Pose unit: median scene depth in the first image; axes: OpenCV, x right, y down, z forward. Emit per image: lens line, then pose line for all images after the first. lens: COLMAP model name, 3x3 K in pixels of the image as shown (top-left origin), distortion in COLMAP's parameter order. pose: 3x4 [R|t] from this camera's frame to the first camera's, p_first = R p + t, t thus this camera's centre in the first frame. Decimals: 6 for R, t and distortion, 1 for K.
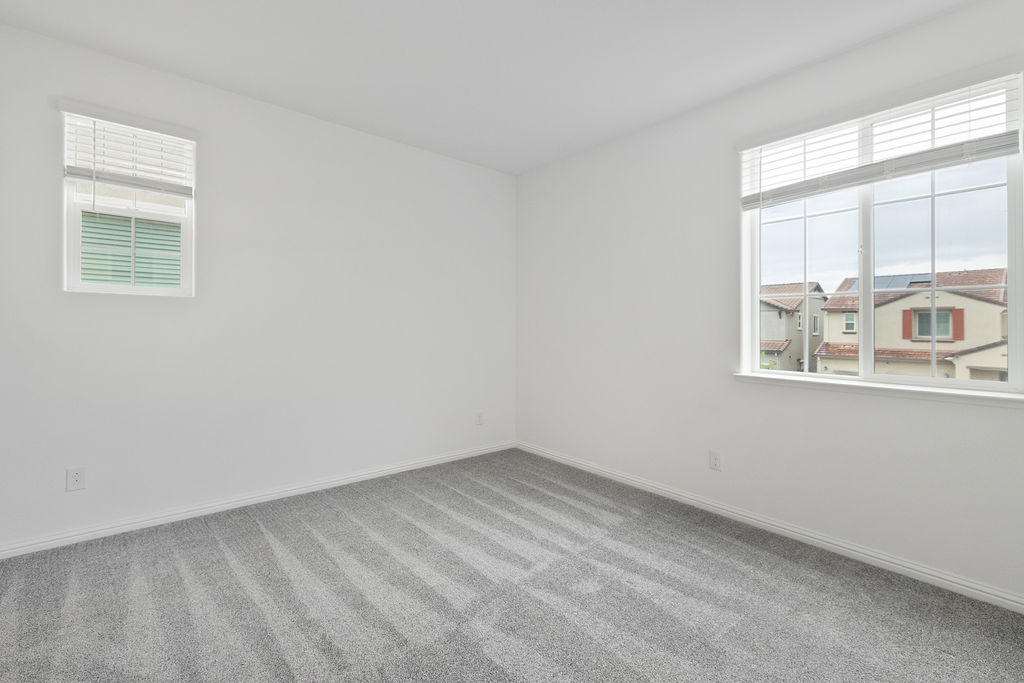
lens RADIAL K [[445.7, 0, 506.8], [0, 445.7, 325.9], [0, 0, 1]] dist [0.002760, 0.000738]
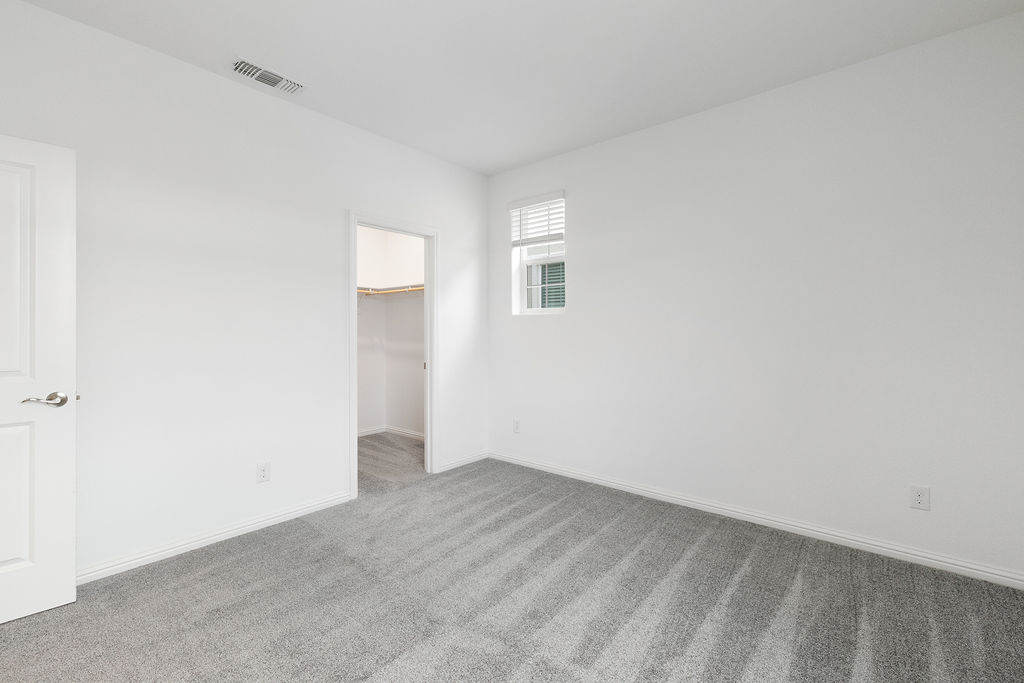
lens RADIAL K [[445.7, 0, 515.5], [0, 445.7, 335.6], [0, 0, 1]] dist [0.002760, 0.000738]
pose [[0.170142, -0.004364, -0.985410, 0.570999], [0.010745, 0.999939, -0.002573, 0.003917], [0.985361, -0.010151, 0.170179, 0.587928]]
